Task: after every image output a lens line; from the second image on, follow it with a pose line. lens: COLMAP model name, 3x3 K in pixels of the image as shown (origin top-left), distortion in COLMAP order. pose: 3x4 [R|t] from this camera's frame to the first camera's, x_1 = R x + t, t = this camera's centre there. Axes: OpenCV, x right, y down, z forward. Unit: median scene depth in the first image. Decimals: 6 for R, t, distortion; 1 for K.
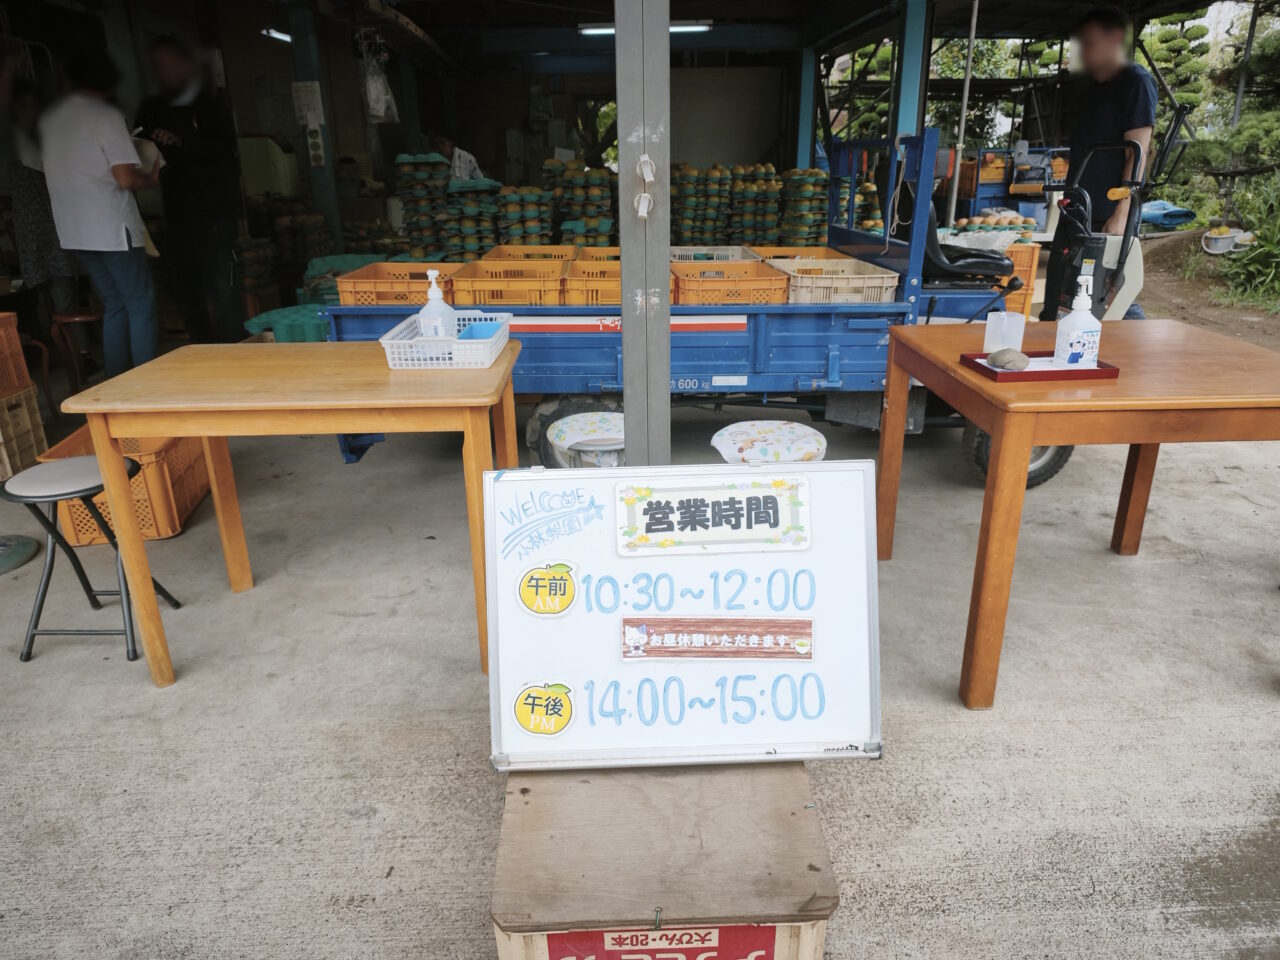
lens RADIAL K [[844.1, 0, 633.7], [0, 844.1, 475.3], [0, 0, 1]] dist [0.010387, -0.017393]
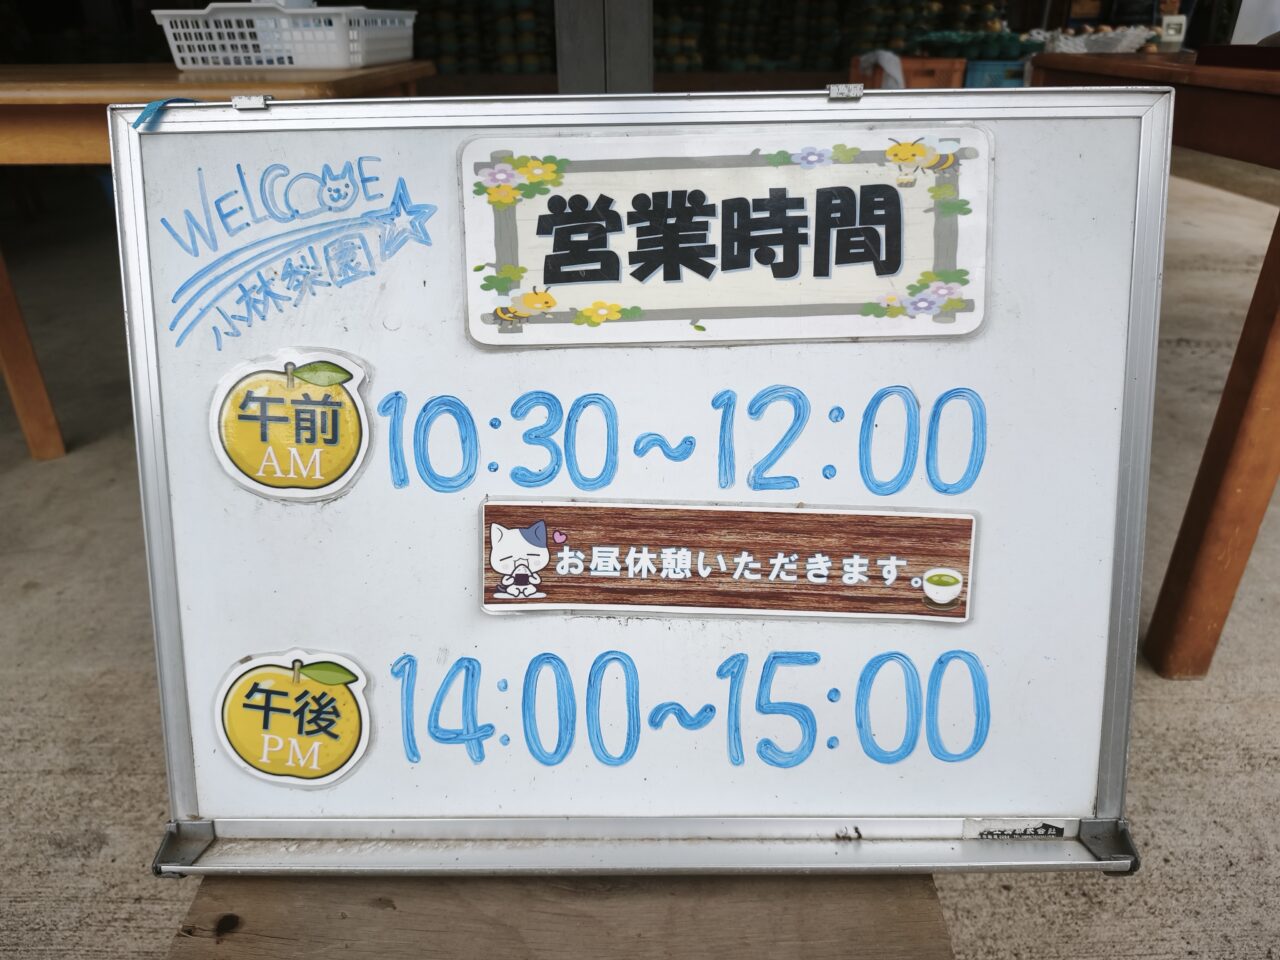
lens RADIAL K [[844.1, 0, 639.6], [0, 844.1, 486.9], [0, 0, 1]] dist [0.010387, -0.017393]
pose [[0.999370, 0.022166, -0.027728, 0.069153], [-0.018217, 0.990629, 0.135359, 0.106387], [0.030468, -0.134769, 0.990409, 0.613227]]
